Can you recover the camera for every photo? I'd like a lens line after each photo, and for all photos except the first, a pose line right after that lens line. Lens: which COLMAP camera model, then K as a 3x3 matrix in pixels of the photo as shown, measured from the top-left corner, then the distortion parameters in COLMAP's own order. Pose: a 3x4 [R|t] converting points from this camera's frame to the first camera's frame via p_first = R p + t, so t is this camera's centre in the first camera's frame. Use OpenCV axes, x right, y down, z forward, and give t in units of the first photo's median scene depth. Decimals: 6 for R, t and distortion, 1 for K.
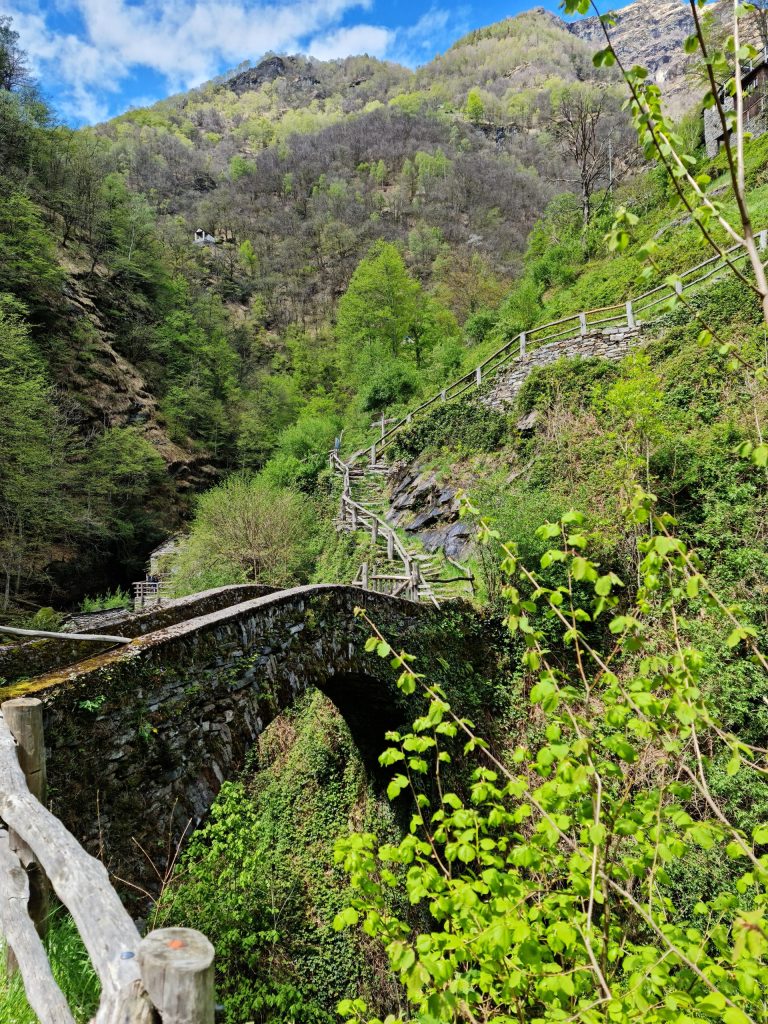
lens RADIAL K [[725.3, 0, 384.0], [0, 725.3, 512.0], [0, 0, 1]] dist [0.058098, -0.000010]
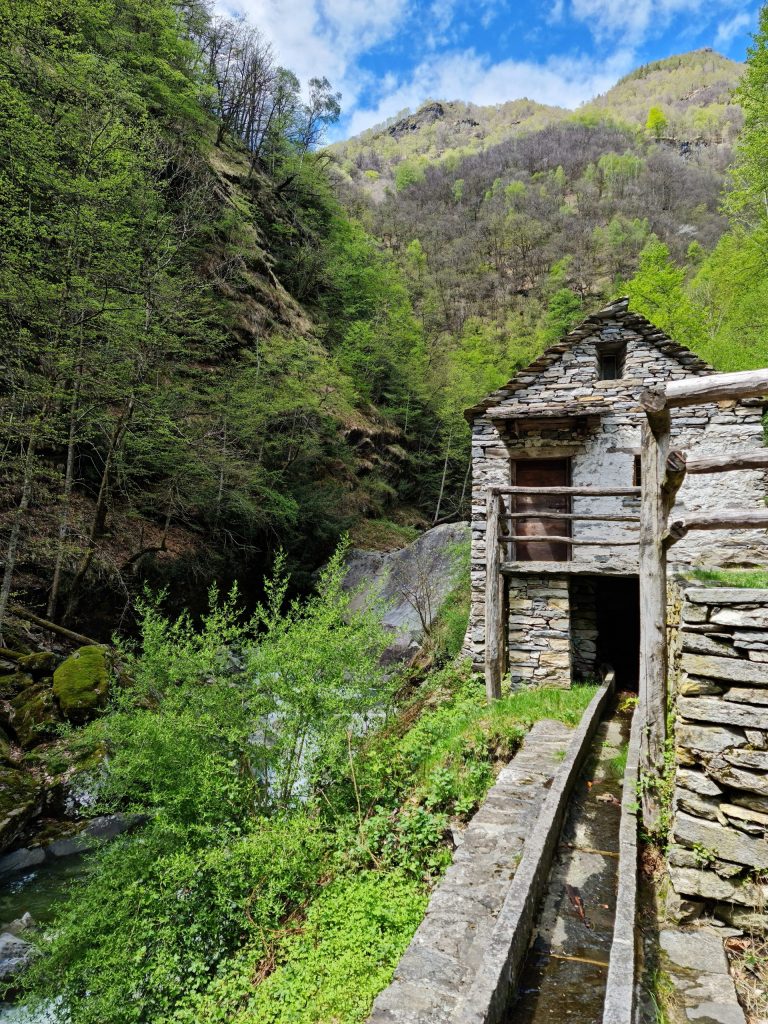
lens RADIAL K [[725.3, 0, 384.0], [0, 725.3, 512.0], [0, 0, 1]] dist [0.058098, -0.000010]
pose [[0.983831, 0.035291, -0.175587, -0.058499], [-0.047746, 0.996595, -0.067225, 0.018888], [0.172617, 0.074521, 0.982166, 0.151951]]
